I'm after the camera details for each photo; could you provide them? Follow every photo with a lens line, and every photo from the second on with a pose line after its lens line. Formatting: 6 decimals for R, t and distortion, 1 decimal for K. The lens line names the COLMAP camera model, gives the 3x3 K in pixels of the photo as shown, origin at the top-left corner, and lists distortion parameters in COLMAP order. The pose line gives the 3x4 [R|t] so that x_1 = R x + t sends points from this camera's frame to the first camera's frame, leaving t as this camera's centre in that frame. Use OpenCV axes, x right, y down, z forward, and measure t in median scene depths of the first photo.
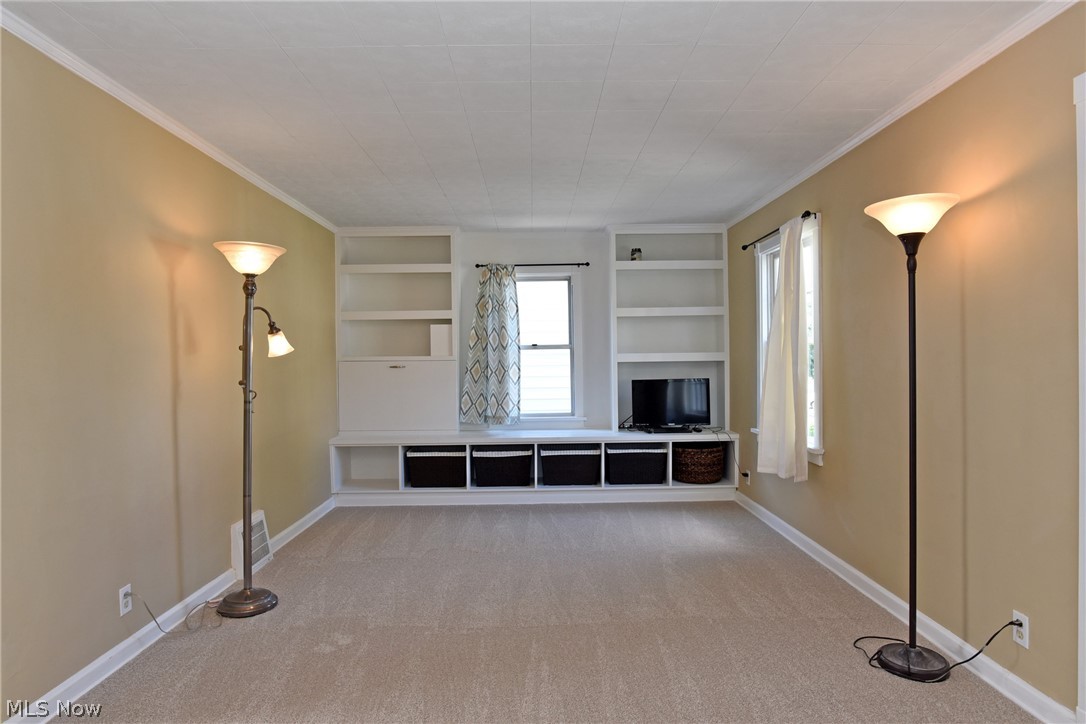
lens RADIAL K [[625.9, 0, 541.6], [0, 625.9, 365.2], [0, 0, 1]] dist [-0.040259, 0.015298]
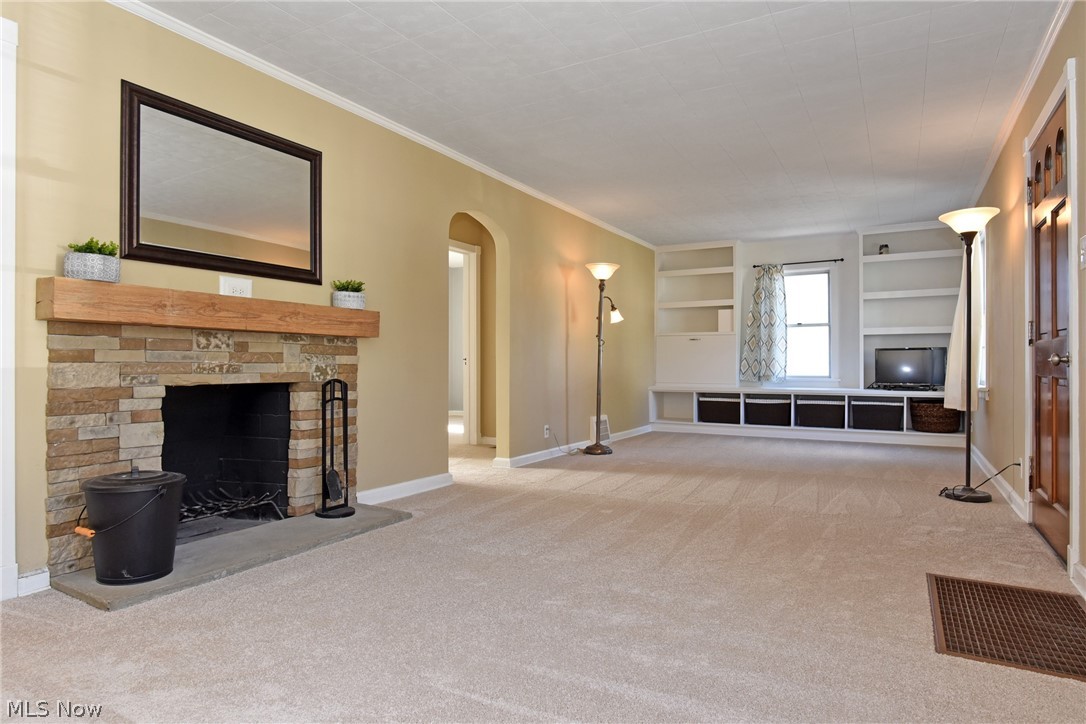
lens RADIAL K [[625.9, 0, 541.6], [0, 625.9, 365.2], [0, 0, 1]] dist [-0.040259, 0.015298]
pose [[0.859878, 0.013038, -0.510333, 0.206437], [-0.016333, 0.999865, -0.001976, 0.071898], [0.510238, 0.010034, 0.859975, -0.434558]]
